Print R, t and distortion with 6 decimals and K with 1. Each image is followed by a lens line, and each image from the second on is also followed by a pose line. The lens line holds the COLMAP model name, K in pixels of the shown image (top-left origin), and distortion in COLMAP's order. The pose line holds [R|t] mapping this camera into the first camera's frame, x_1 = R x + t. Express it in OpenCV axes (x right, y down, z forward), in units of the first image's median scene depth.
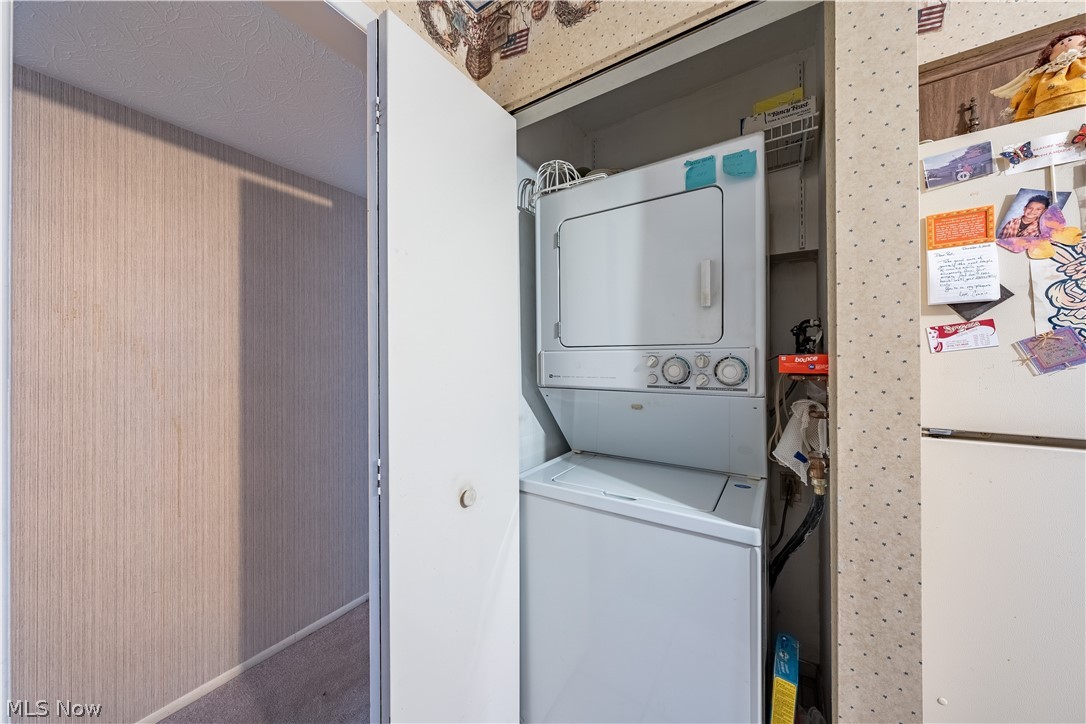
lens RADIAL K [[373.4, 0, 537.2], [0, 373.4, 358.2], [0, 0, 1]] dist [-0.001424, -0.000220]
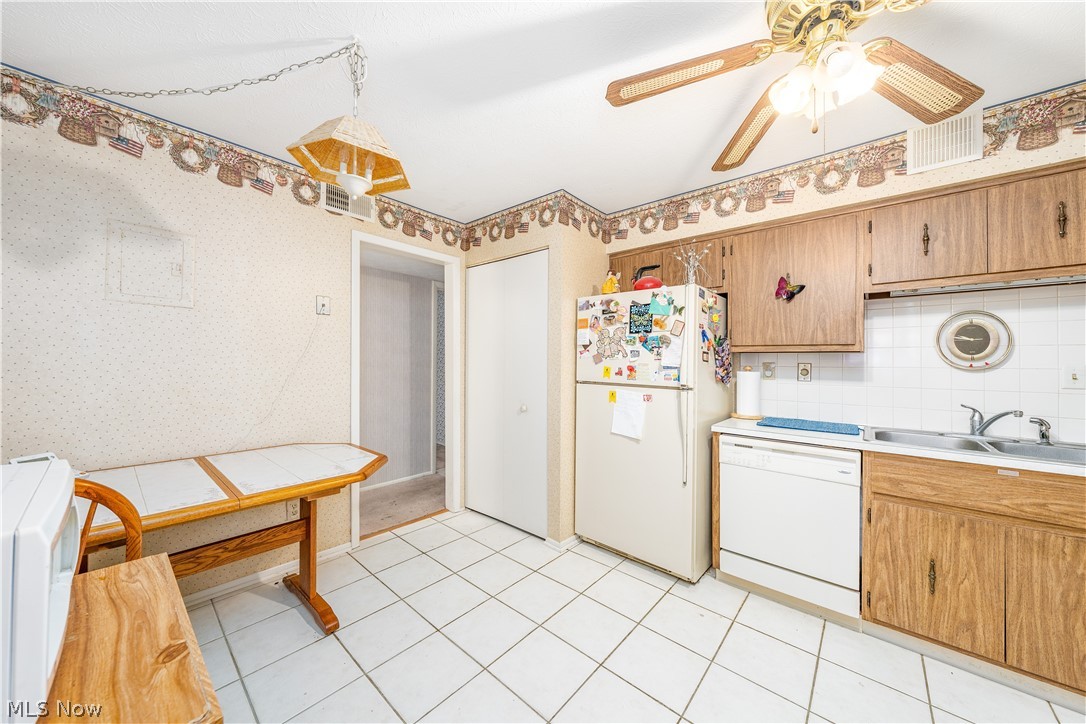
lens RADIAL K [[373.4, 0, 541.5], [0, 373.4, 360.5], [0, 0, 1]] dist [-0.001424, -0.000220]
pose [[0.991999, 0.015544, -0.125289, 1.223678], [-0.014467, 0.999850, 0.009498, -0.028029], [0.125418, -0.007609, 0.992075, -2.640404]]
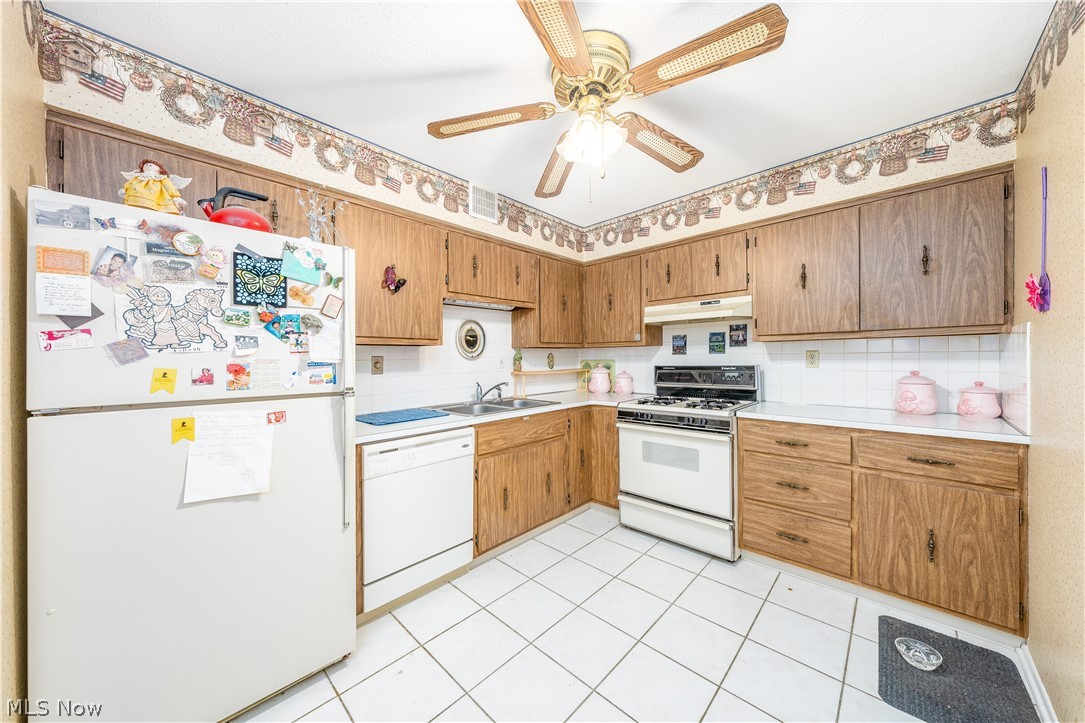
lens RADIAL K [[373.1, 0, 538.8], [0, 373.1, 356.7], [0, 0, 1]] dist [-0.001424, -0.000220]
pose [[0.172718, 0.003188, 0.984966, 0.085827], [-0.001604, 0.999994, -0.002956, 0.005906], [-0.984970, -0.001070, 0.172722, -0.995086]]
